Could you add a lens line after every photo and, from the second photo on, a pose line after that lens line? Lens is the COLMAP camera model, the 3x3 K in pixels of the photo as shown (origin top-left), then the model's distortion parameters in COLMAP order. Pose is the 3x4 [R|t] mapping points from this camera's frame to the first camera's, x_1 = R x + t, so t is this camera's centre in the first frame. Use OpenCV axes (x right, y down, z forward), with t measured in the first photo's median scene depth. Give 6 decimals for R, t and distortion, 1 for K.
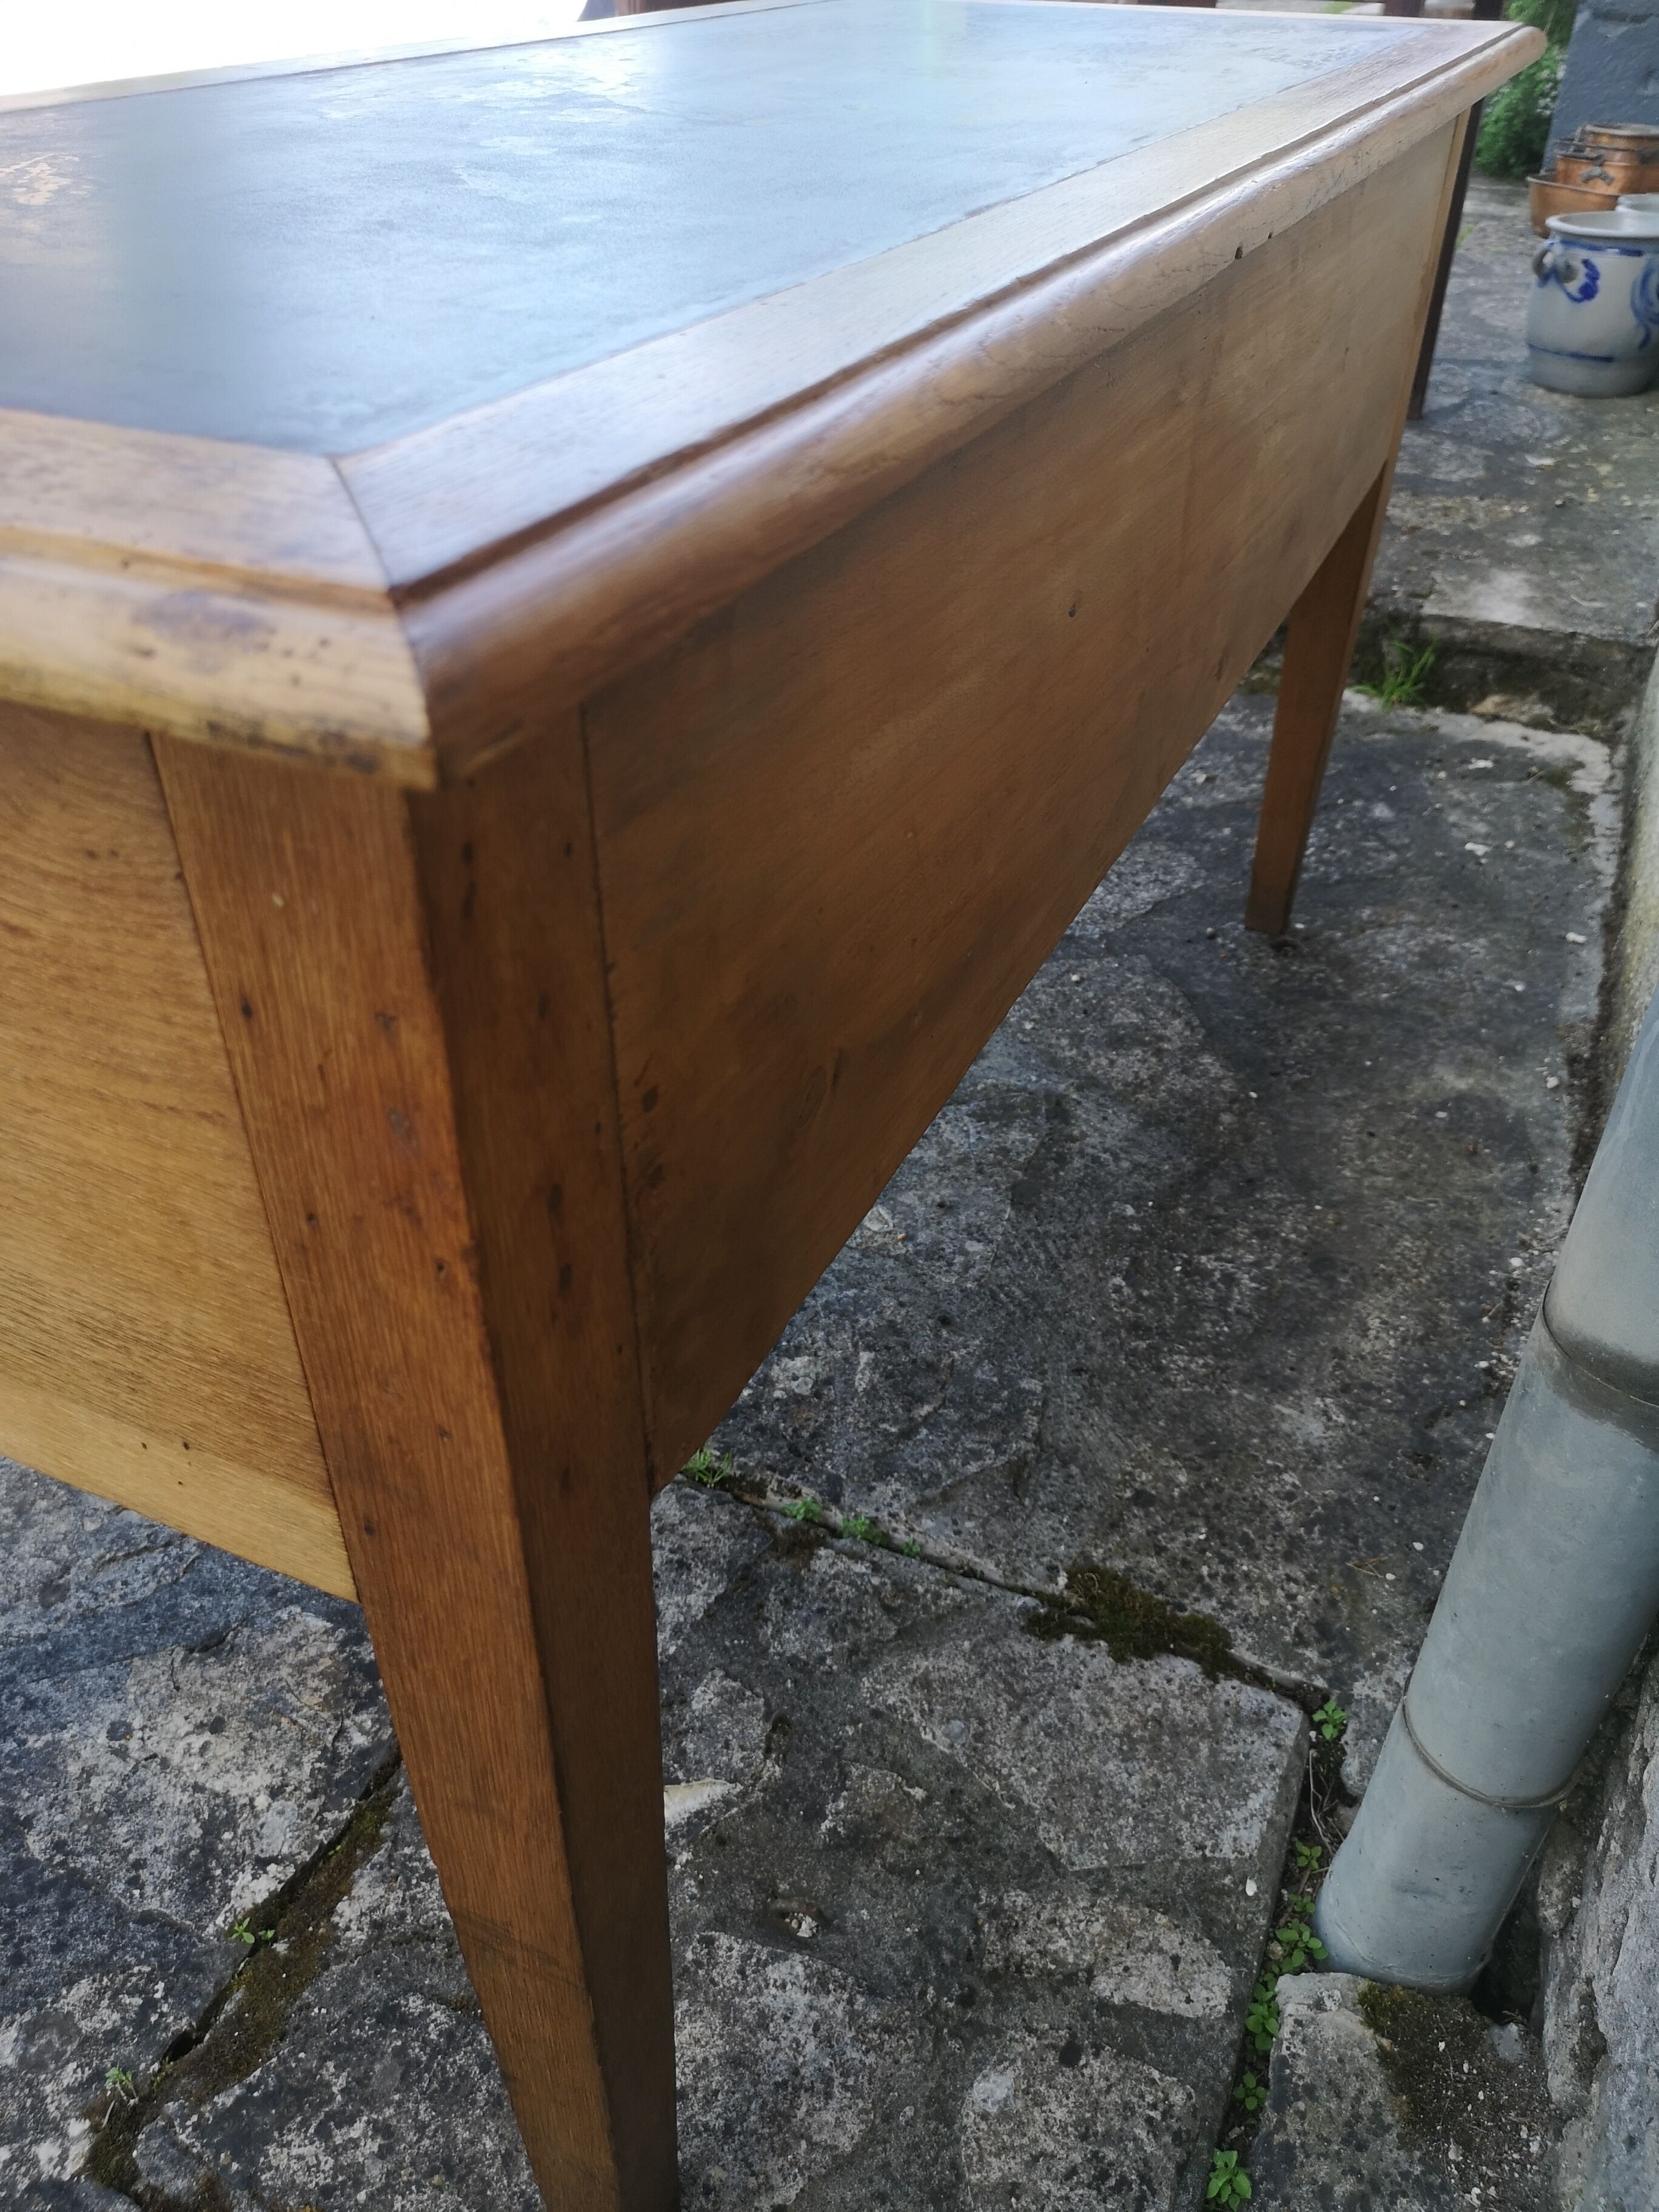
lens RADIAL K [[1757.4, 0, 830.1], [0, 1757.4, 1087.9], [0, 0, 1]] dist [0.037443, -0.047621]
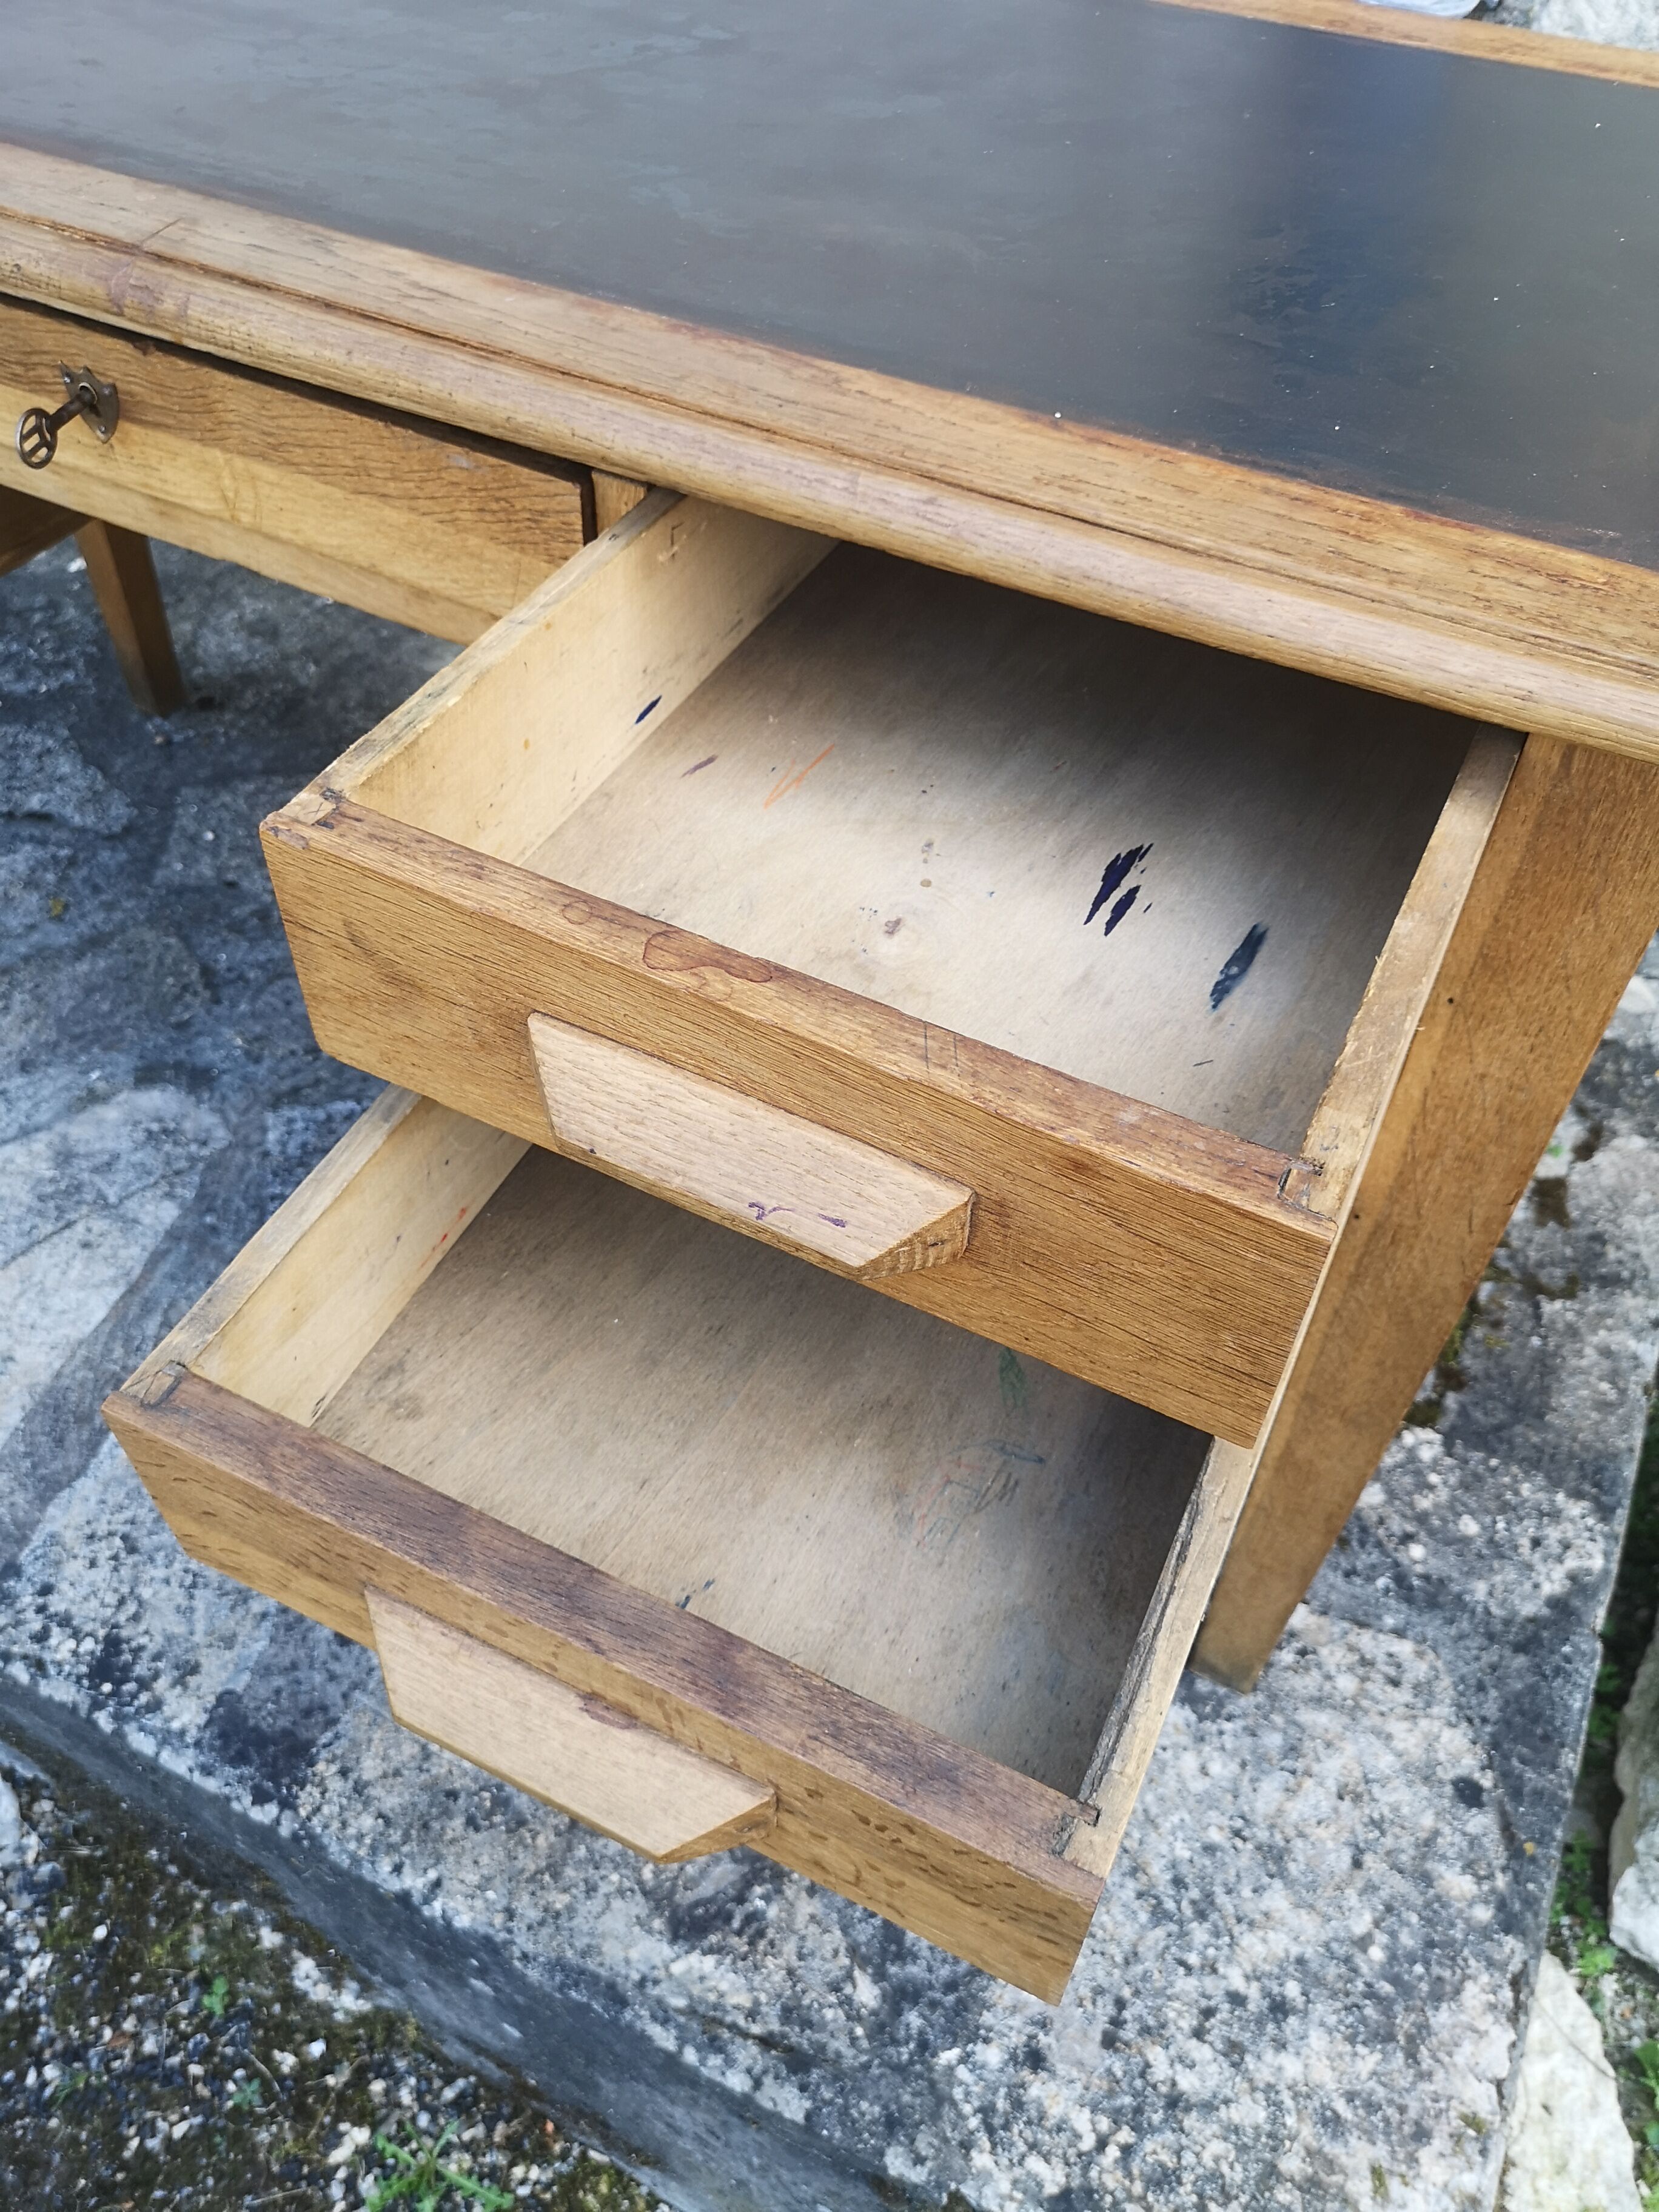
lens RADIAL K [[1757.4, 0, 890.9], [0, 1757.4, 1092.9], [0, 0, 1]] dist [0.037443, -0.047621]
pose [[0.028646, -0.731543, 0.681193, -1.070998], [0.535503, 0.586663, 0.607506, -0.638677], [-0.844047, 0.347379, 0.408550, 0.556670]]
